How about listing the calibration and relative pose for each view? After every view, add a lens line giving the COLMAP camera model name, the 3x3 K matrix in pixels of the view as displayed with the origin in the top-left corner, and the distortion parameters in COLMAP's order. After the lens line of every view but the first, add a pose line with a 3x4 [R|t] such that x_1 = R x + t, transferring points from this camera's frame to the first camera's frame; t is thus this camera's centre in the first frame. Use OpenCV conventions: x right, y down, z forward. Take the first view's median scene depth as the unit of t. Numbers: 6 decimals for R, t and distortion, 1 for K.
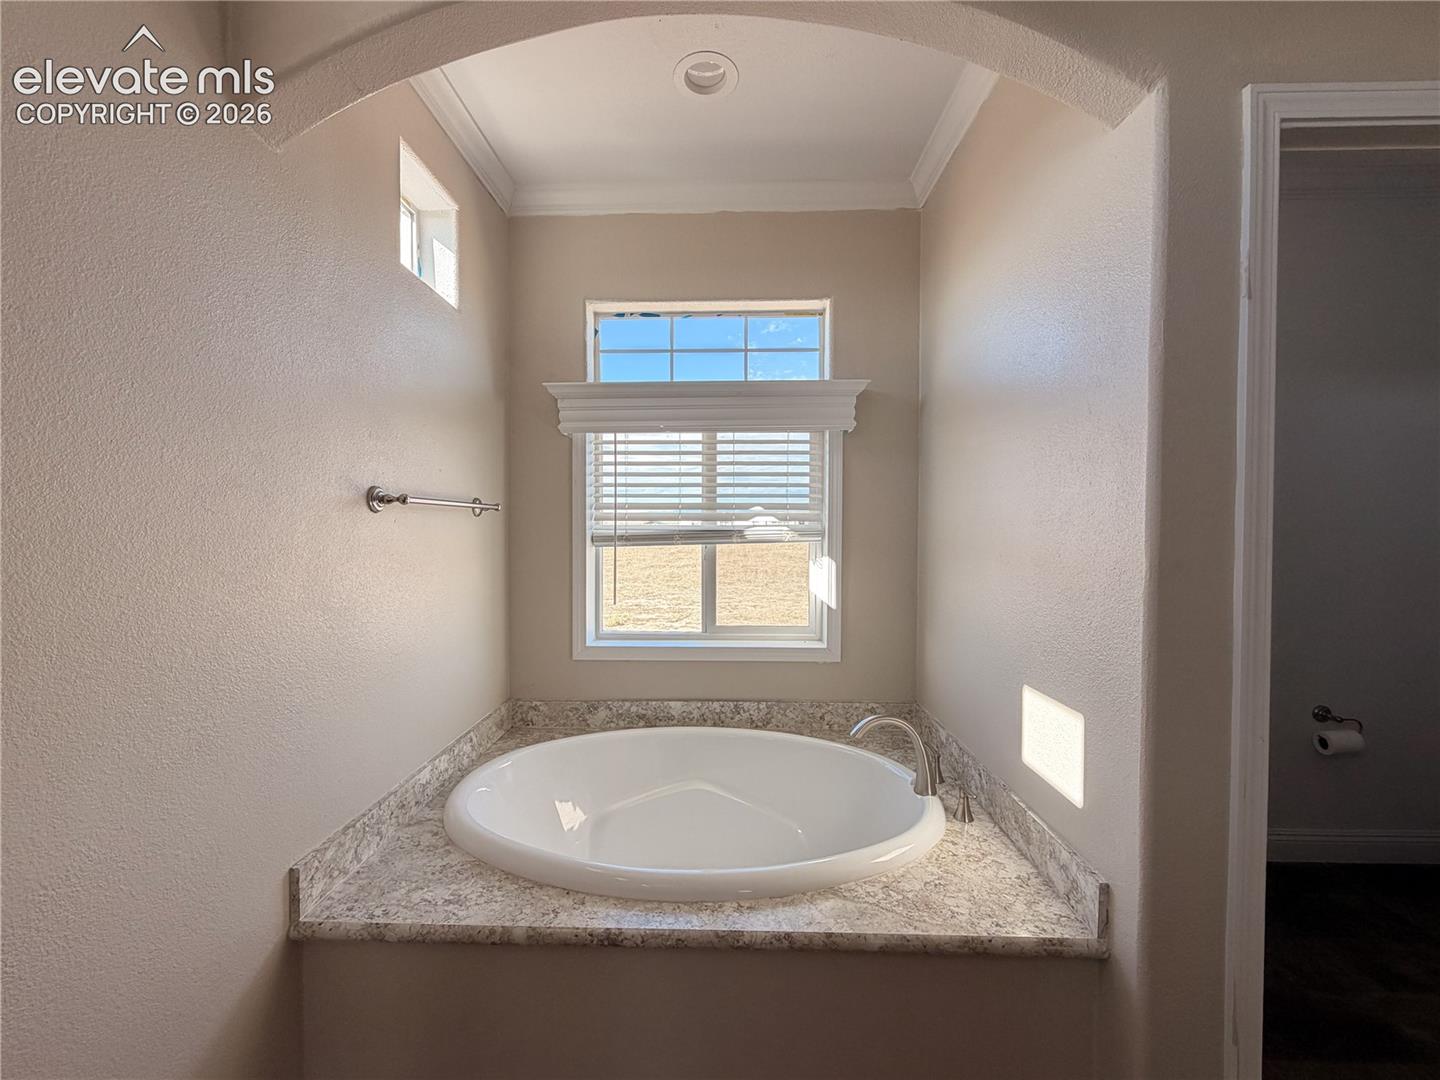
lens RADIAL K [[570.3, 0, 712.7], [0, 570.3, 538.7], [0, 0, 1]] dist [-0.001658, -0.000412]
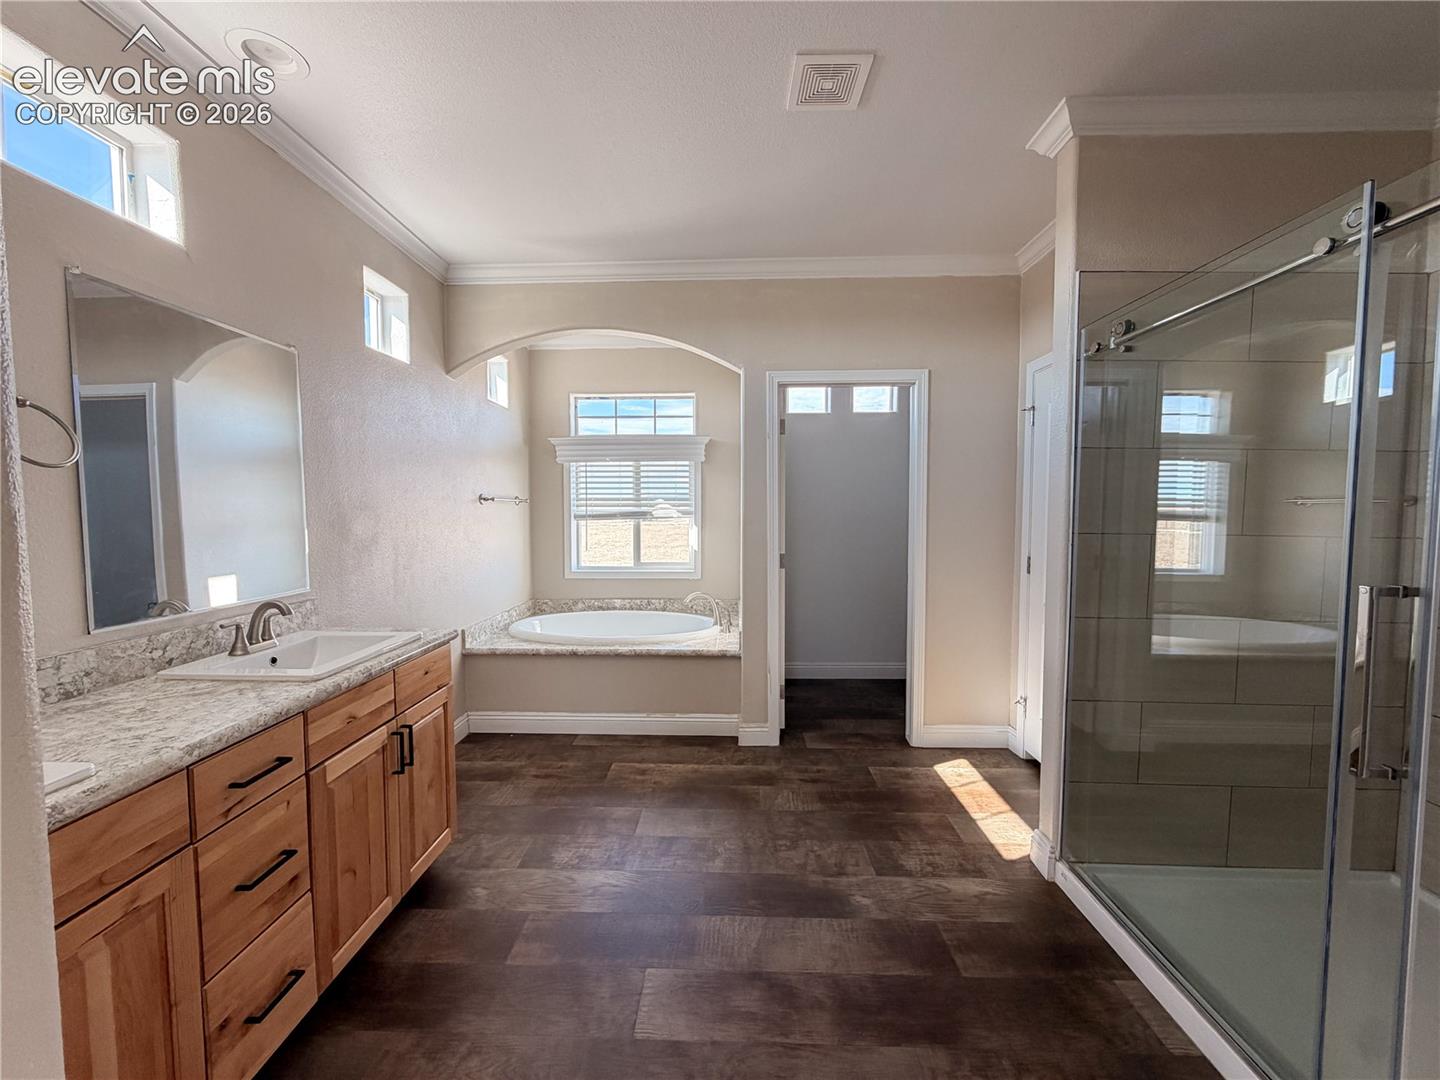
lens RADIAL K [[570.3, 0, 712.7], [0, 570.3, 538.7], [0, 0, 1]] dist [-0.001658, -0.000412]
pose [[0.999957, -0.002225, -0.009050, 0.274152], [0.002470, 0.999628, 0.027159, 0.024022], [0.008986, -0.027180, 0.999590, -0.929229]]
